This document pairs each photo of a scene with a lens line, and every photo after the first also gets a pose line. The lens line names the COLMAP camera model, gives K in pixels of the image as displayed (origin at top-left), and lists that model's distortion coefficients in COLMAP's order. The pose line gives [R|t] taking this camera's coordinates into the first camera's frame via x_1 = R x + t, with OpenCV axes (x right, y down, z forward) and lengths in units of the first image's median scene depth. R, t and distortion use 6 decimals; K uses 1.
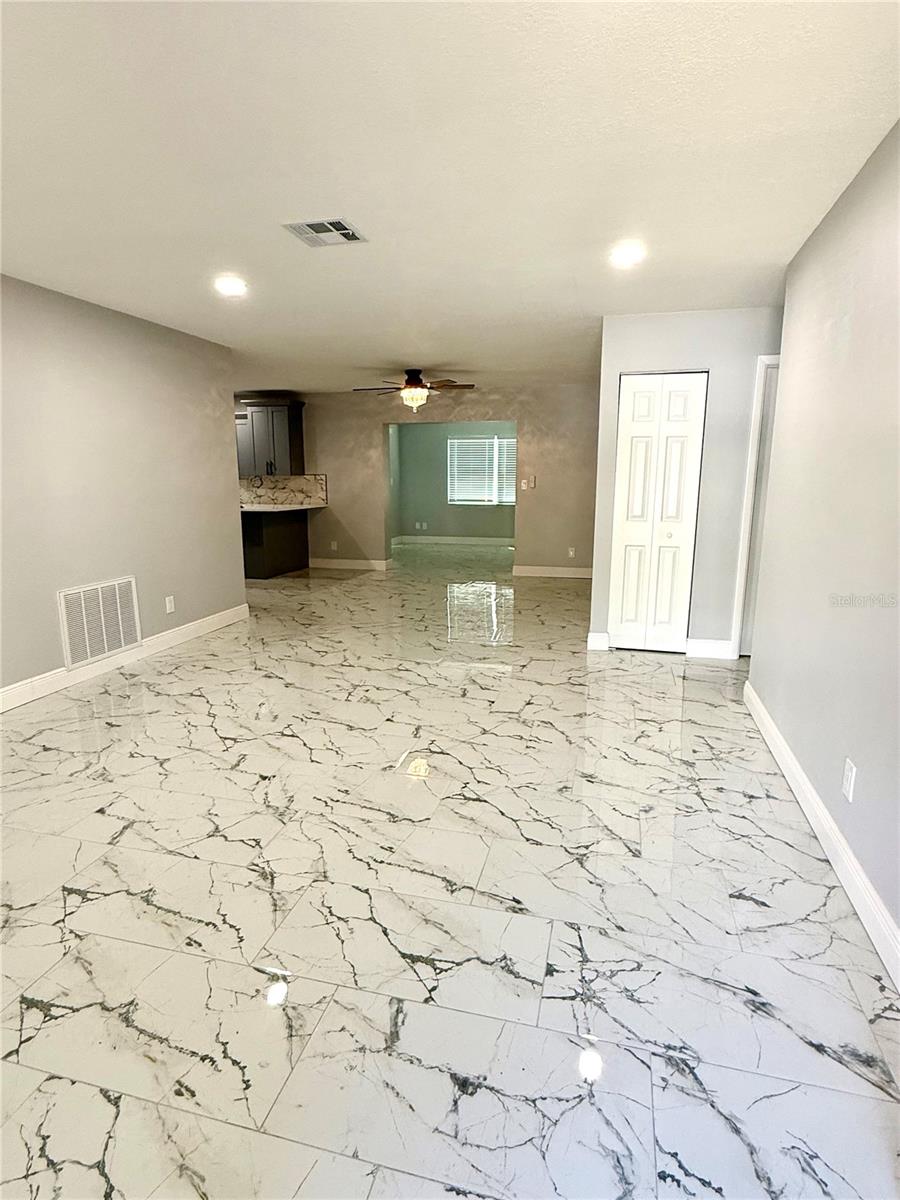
lens RADIAL K [[646.1, 0, 453.1], [0, 646.1, 598.6], [0, 0, 1]] dist [0.005215, 0.002329]
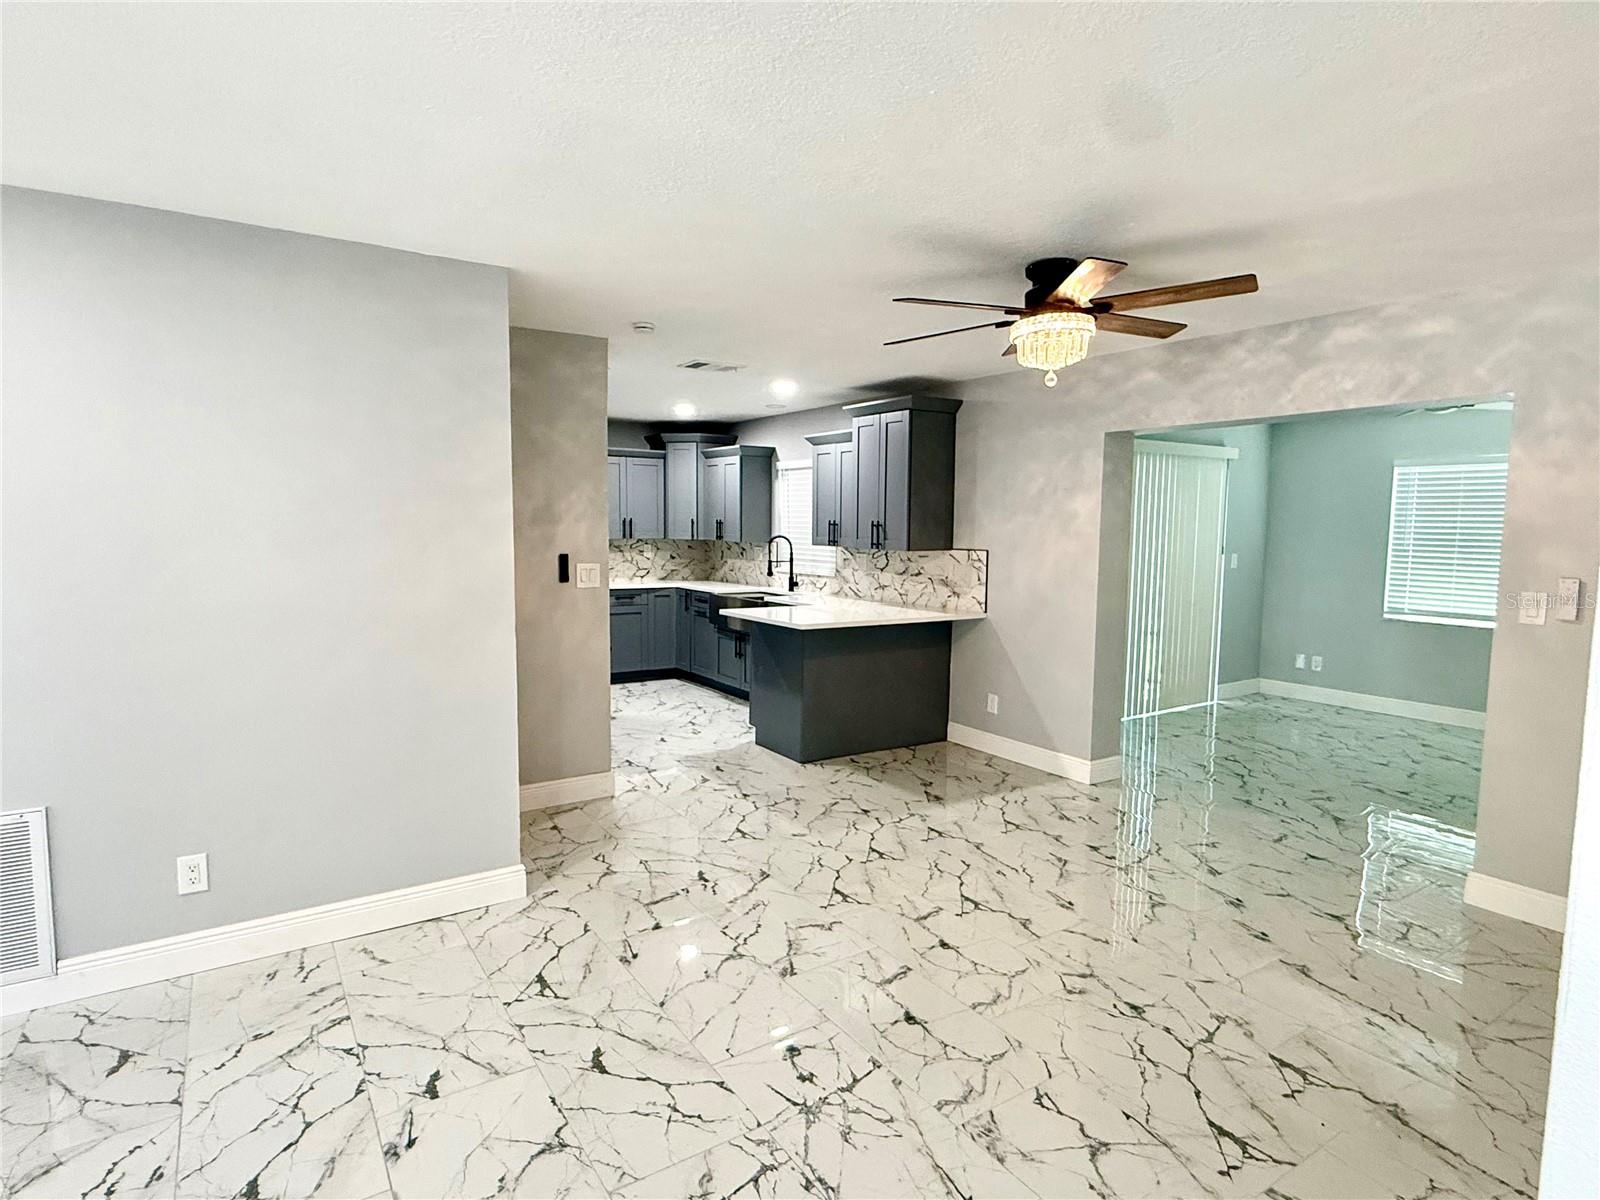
lens RADIAL K [[861.5, 0, 798.5], [0, 861.5, 609.6], [0, 0, 1]] dist [0.005215, 0.002329]
pose [[0.742680, 0.075572, -0.665369, 0.115336], [-0.138475, 0.989467, -0.042181, -0.105116], [0.655173, 0.123464, 0.745322, 0.457676]]
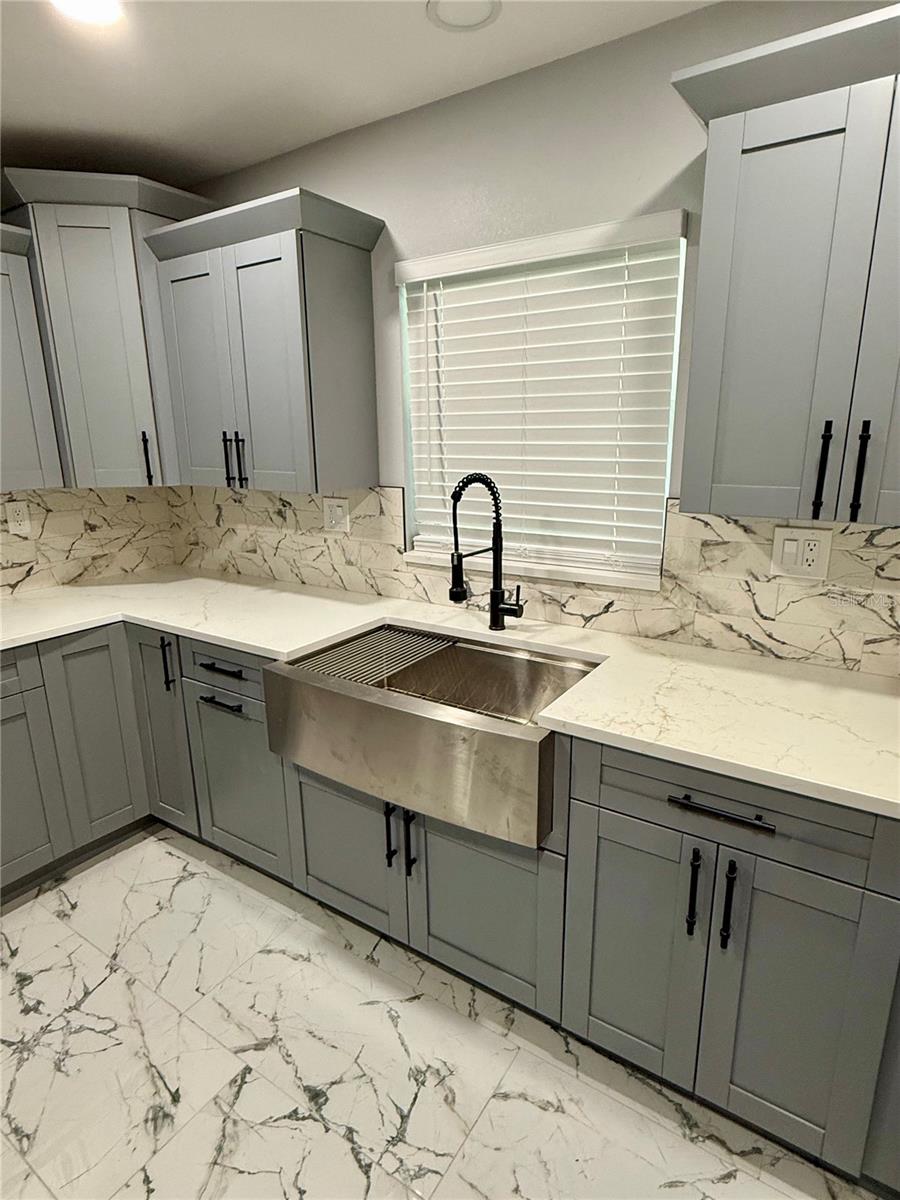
lens RADIAL K [[646.1, 0, 445.8], [0, 646.1, 595.2], [0, 0, 1]] dist [0.005215, 0.002329]
pose [[0.944559, 0.068677, -0.321079, -0.364644], [-0.051432, 0.996757, 0.061896, -0.177526], [0.324288, -0.041951, 0.945028, 0.832051]]
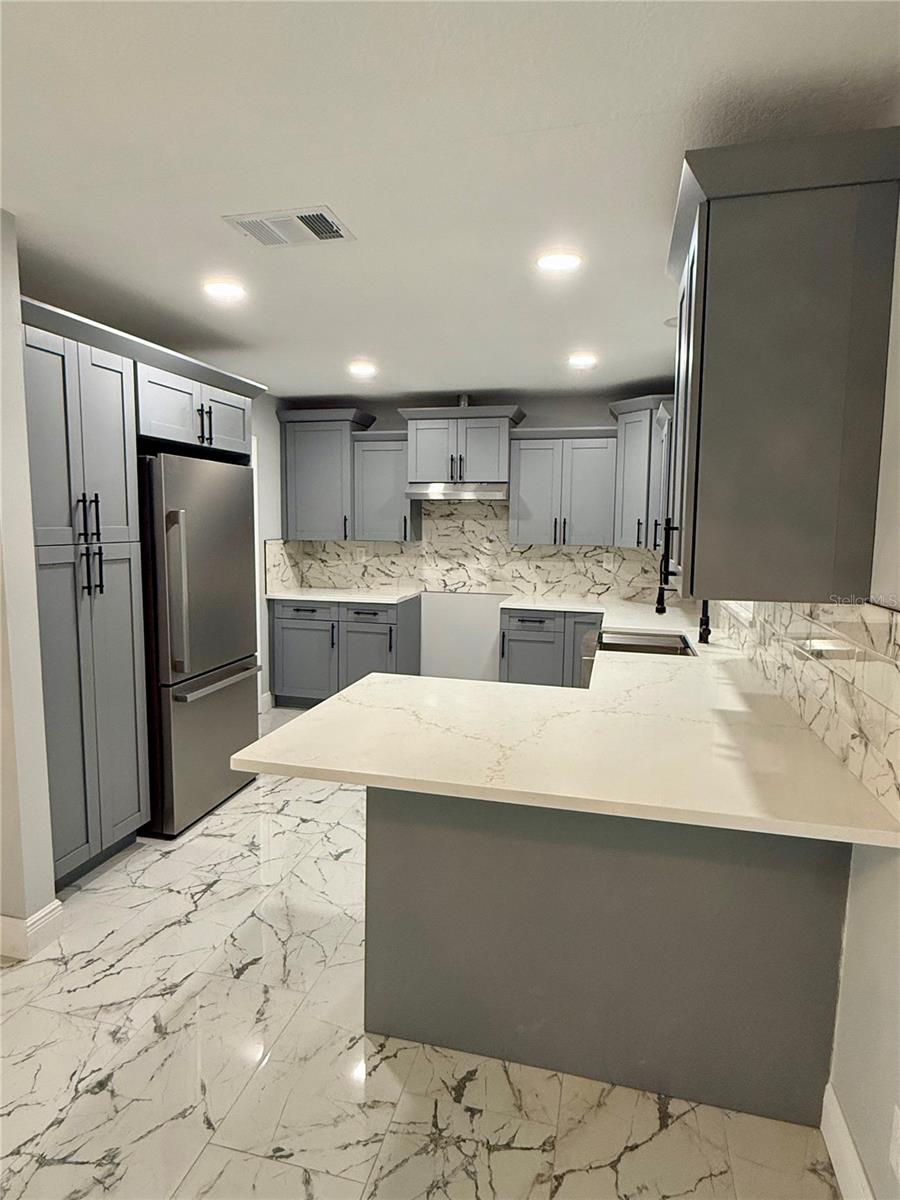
lens RADIAL K [[685.8, 0, 452.1], [0, 685.8, 600.9], [0, 0, 1]] dist [0.001093, 0.000591]
pose [[0.008462, 0.119841, -0.992757, -0.058279], [-0.201642, 0.972603, 0.115689, -0.191208], [0.979423, 0.199203, 0.032396, 0.893327]]
